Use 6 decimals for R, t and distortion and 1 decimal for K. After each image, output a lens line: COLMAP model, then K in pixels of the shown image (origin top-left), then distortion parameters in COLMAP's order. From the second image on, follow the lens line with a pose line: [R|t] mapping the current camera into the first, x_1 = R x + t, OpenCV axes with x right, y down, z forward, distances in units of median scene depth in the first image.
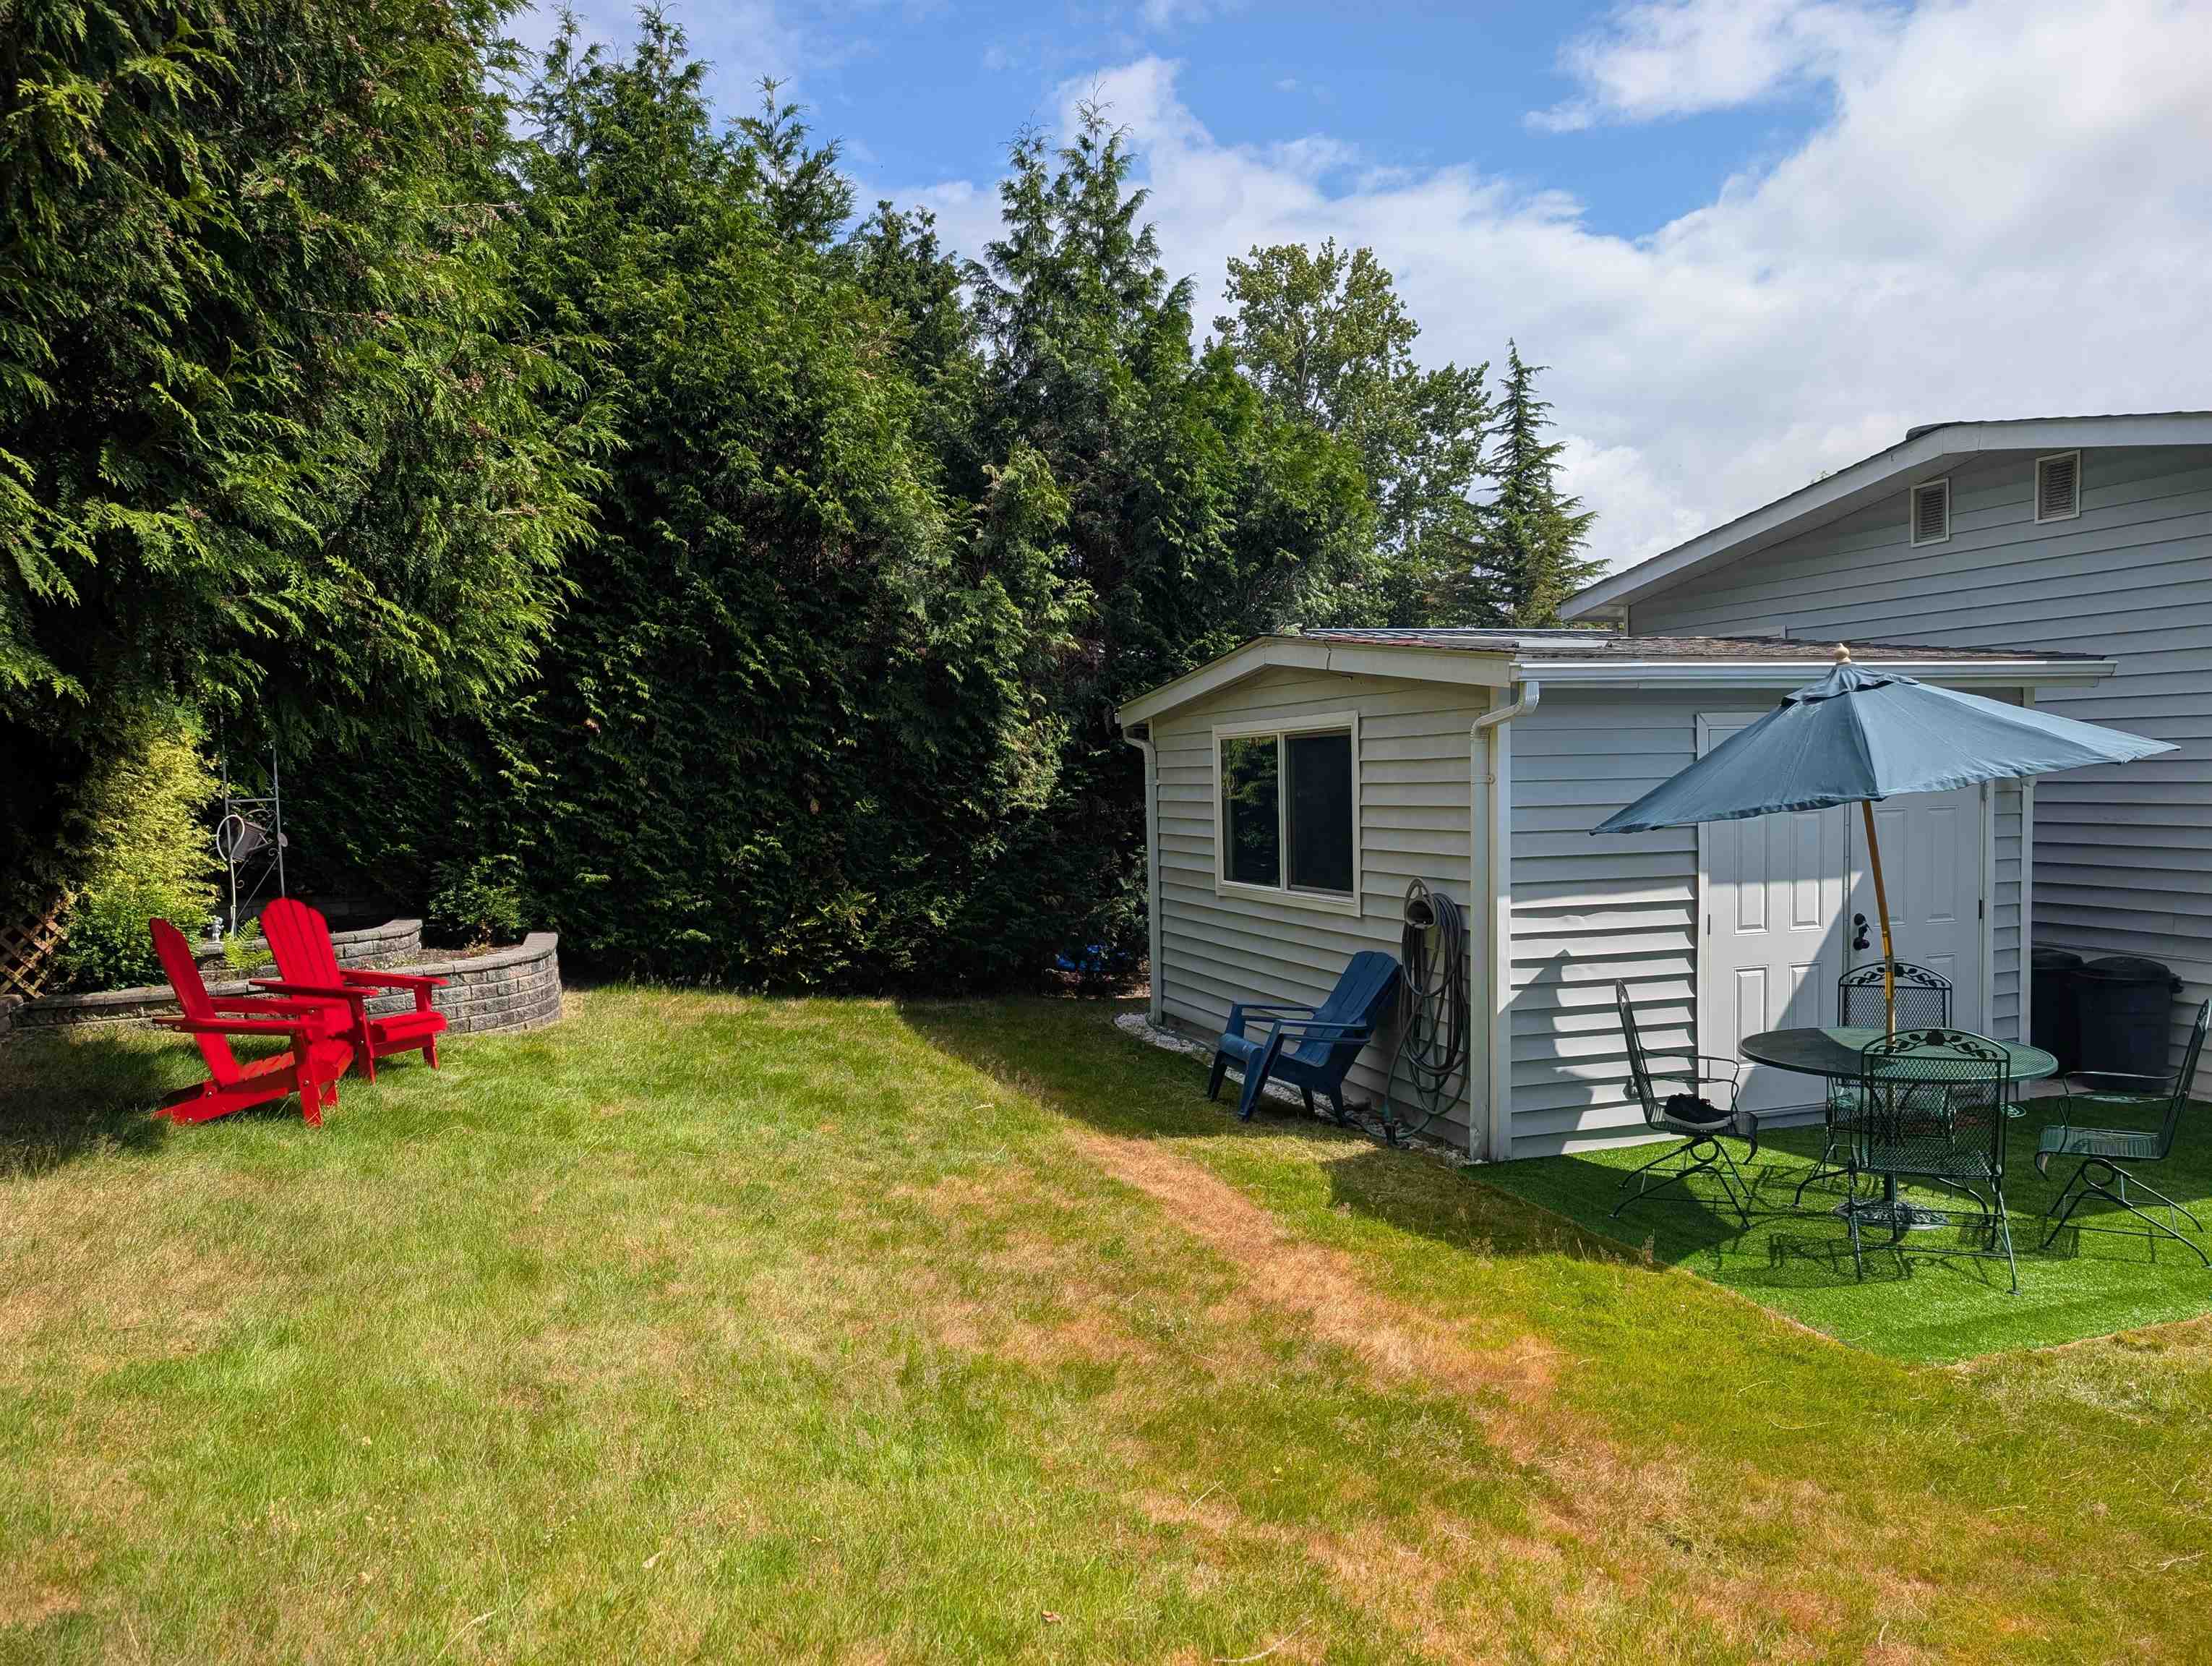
lens RADIAL K [[1588.5, 0, 1117.2], [0, 1588.5, 847.7], [0, 0, 1]] dist [0.027656, -0.023400]
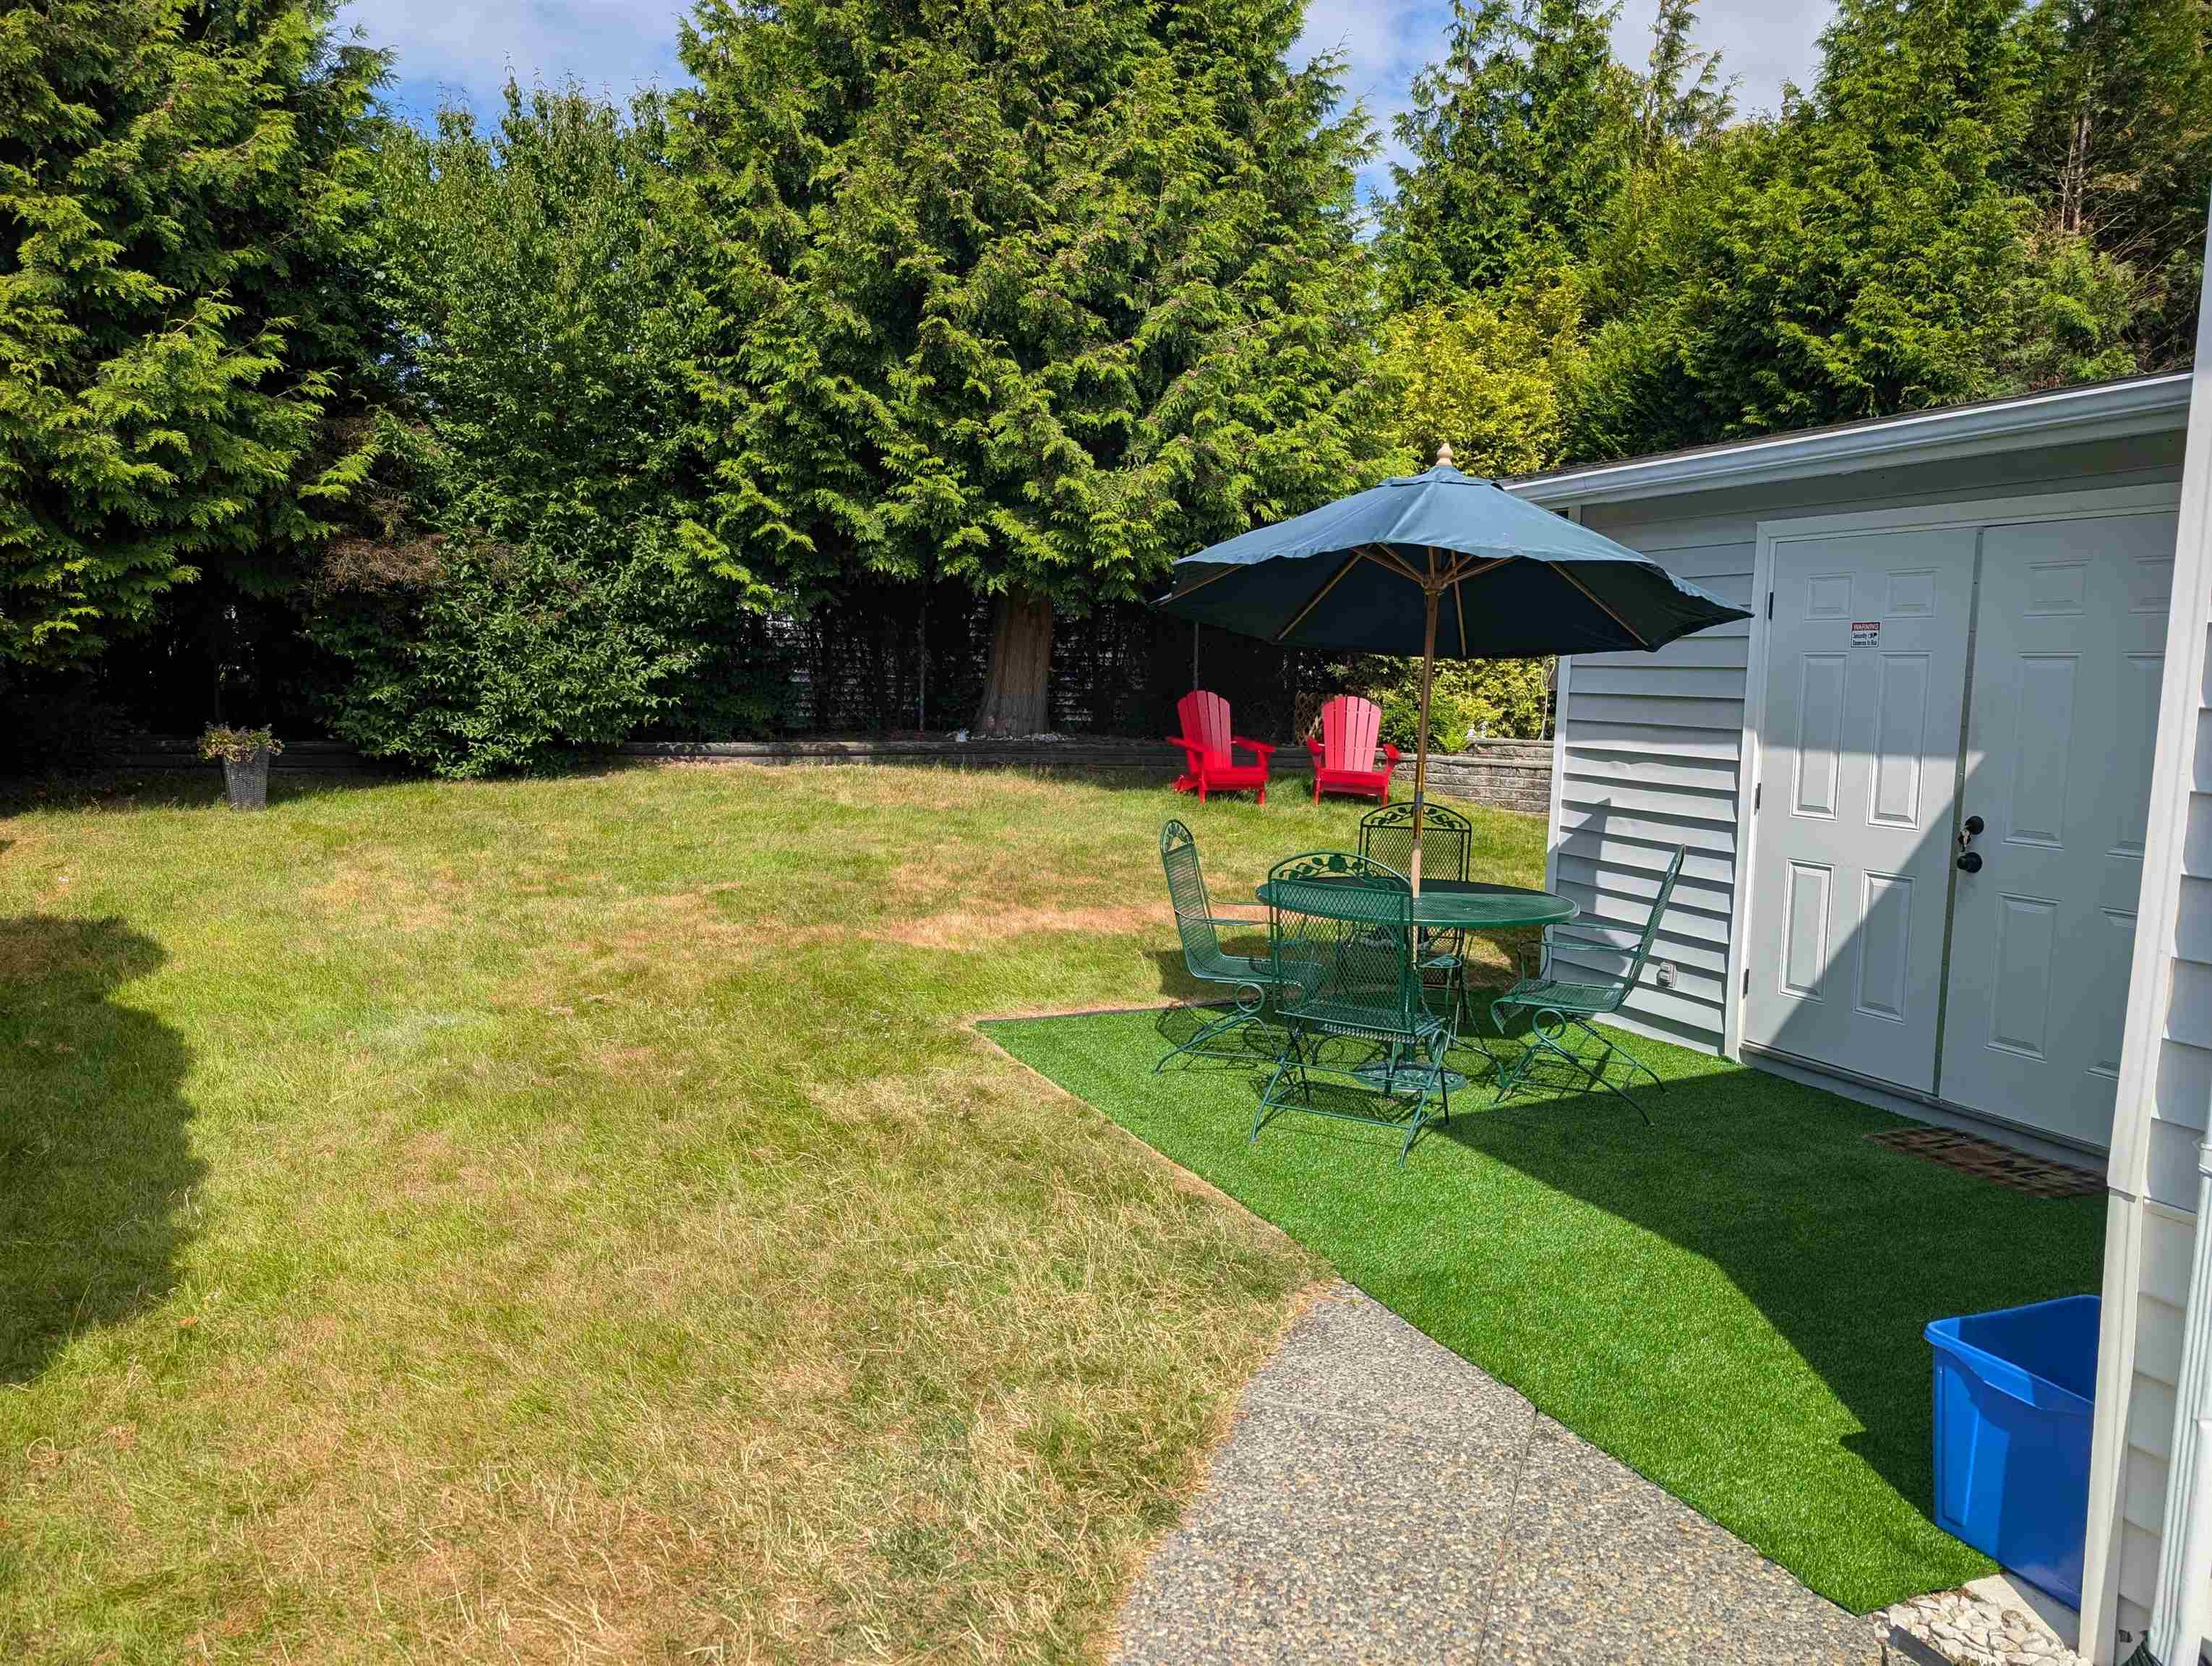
lens RADIAL K [[1588.5, 0, 1079.9], [0, 1588.5, 840.6], [0, 0, 1]] dist [0.027656, -0.023400]
pose [[0.051870, 0.125662, -0.990716, 1.026112], [-0.077437, 0.989571, 0.121463, 0.001060], [0.995647, 0.070418, 0.061060, 0.568832]]
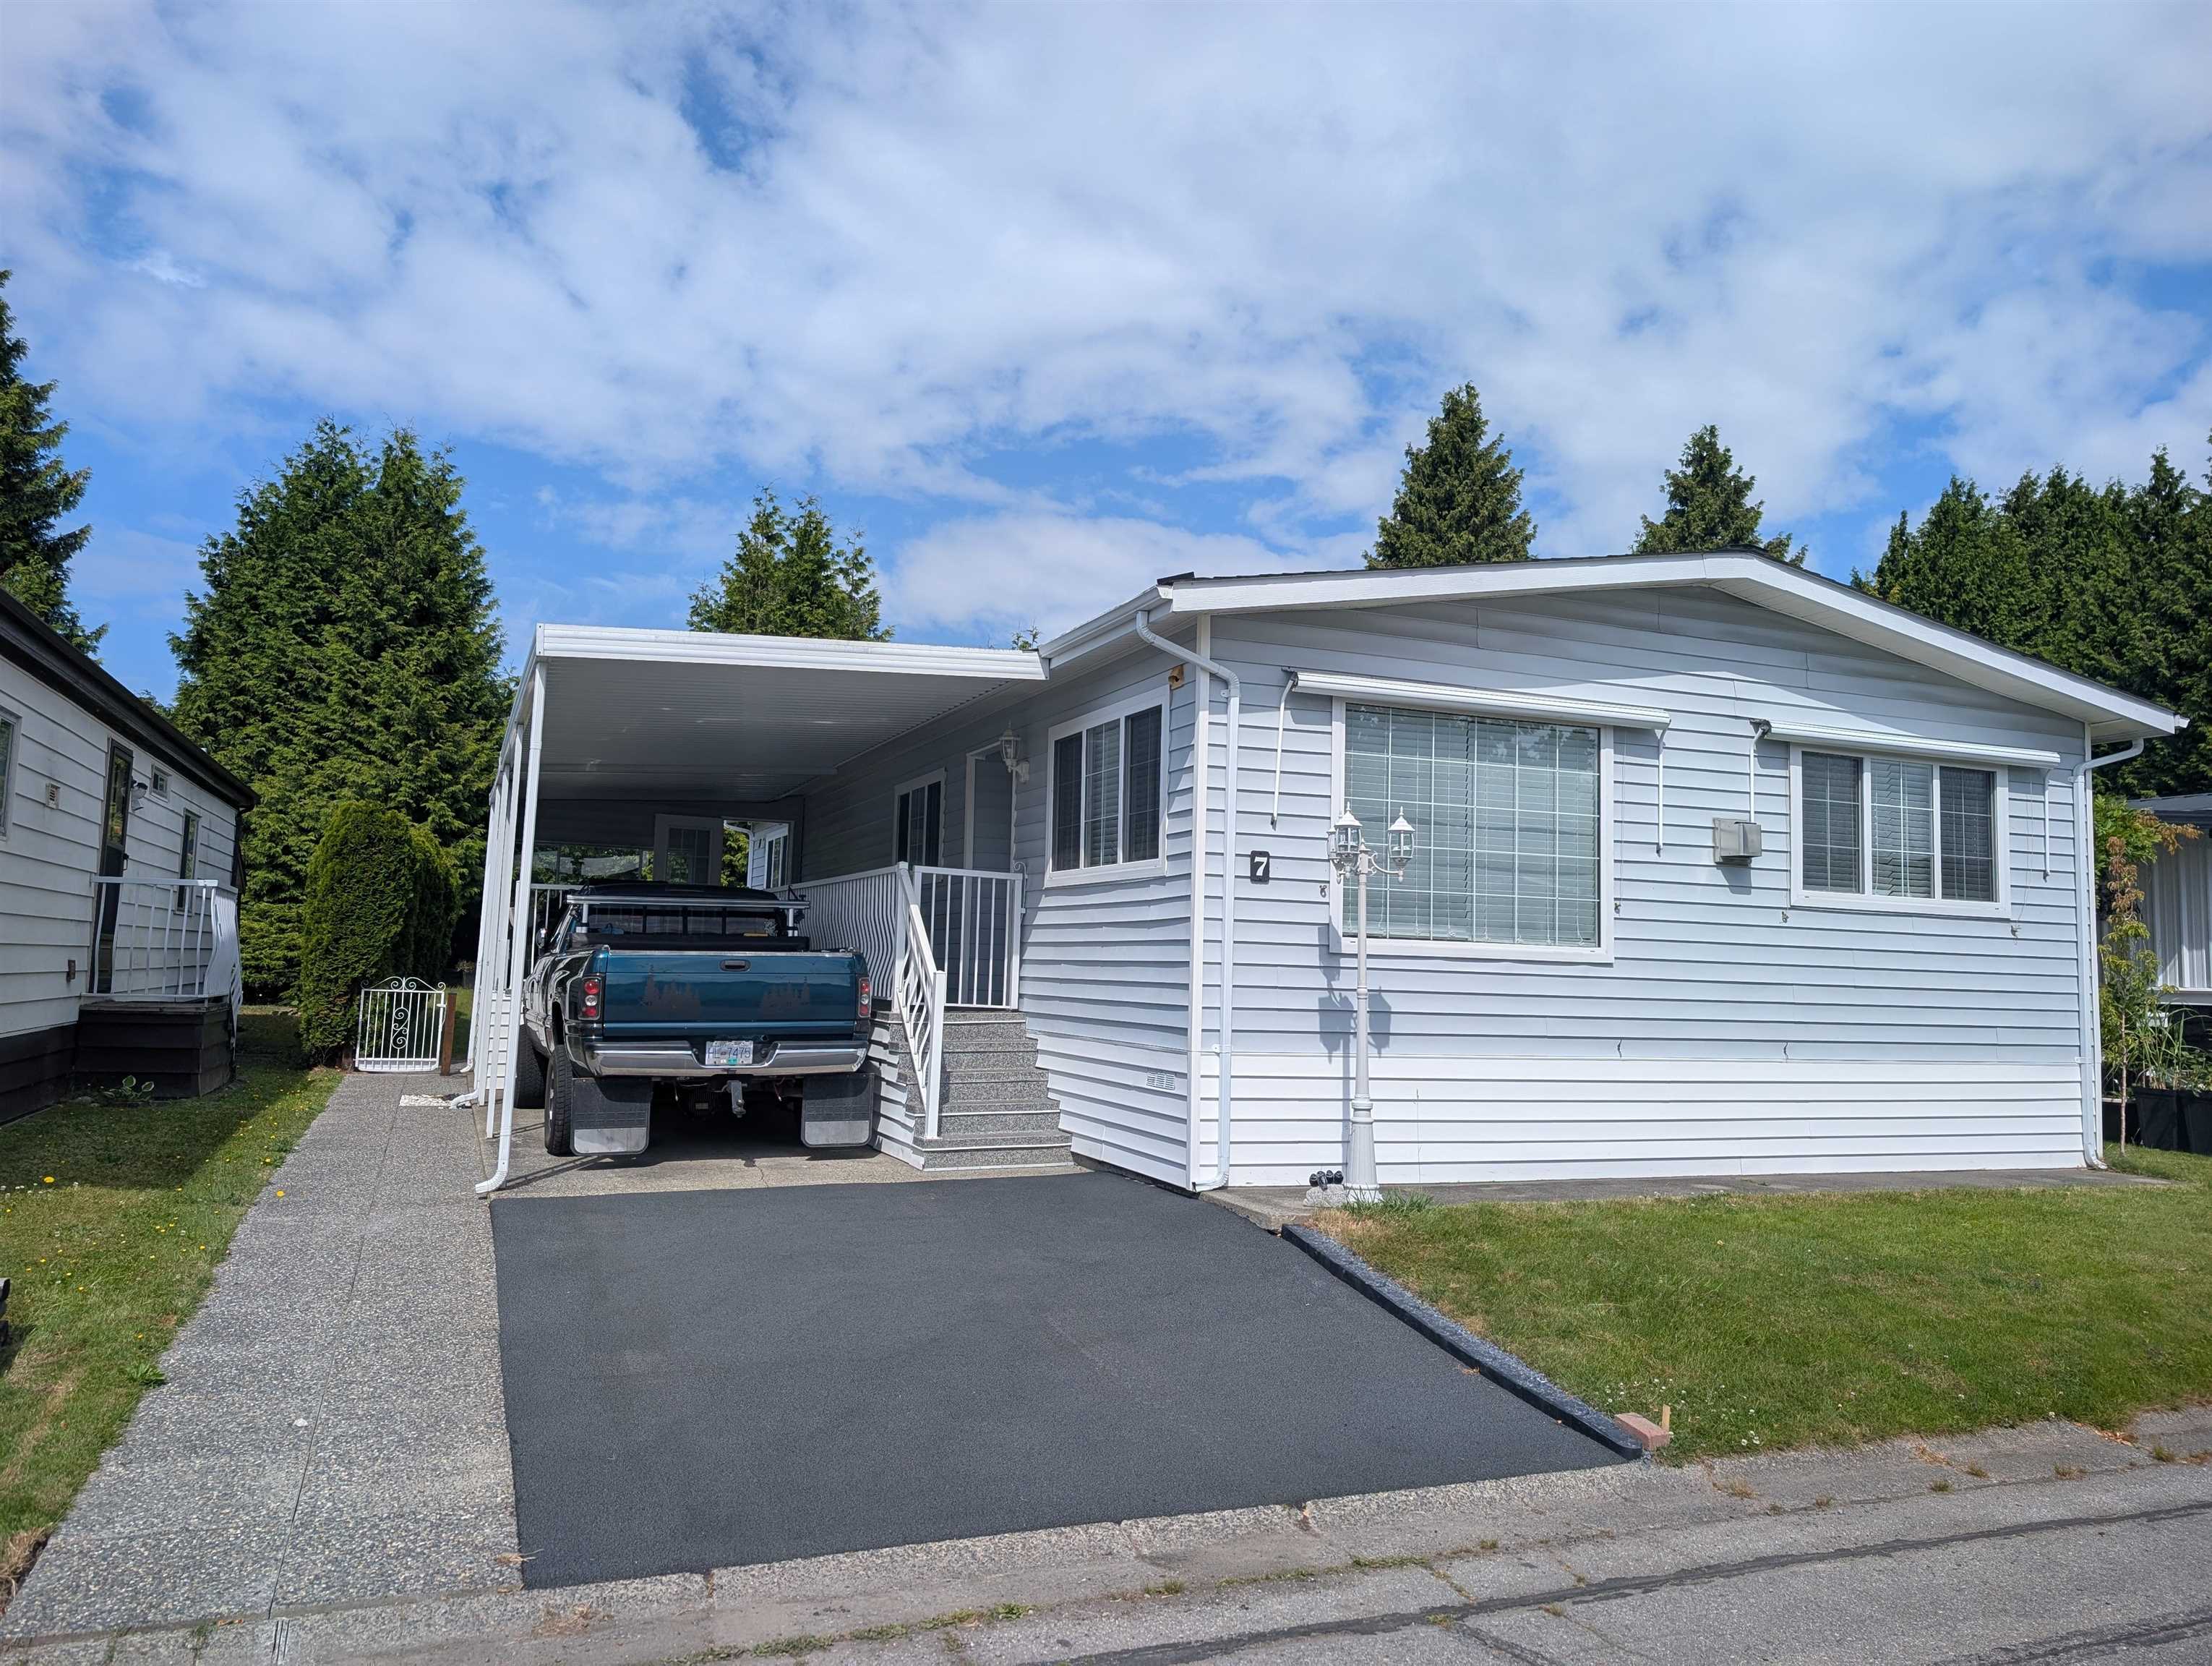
lens RADIAL K [[1588.5, 0, 1099.2], [0, 1588.5, 823.5], [0, 0, 1]] dist [0.027656, -0.023400]
pose [[0.039170, -0.073873, -0.996498, 3.336506], [-0.080063, 0.993825, -0.076822, -0.031626], [0.996020, 0.082792, 0.033014, 1.241622]]
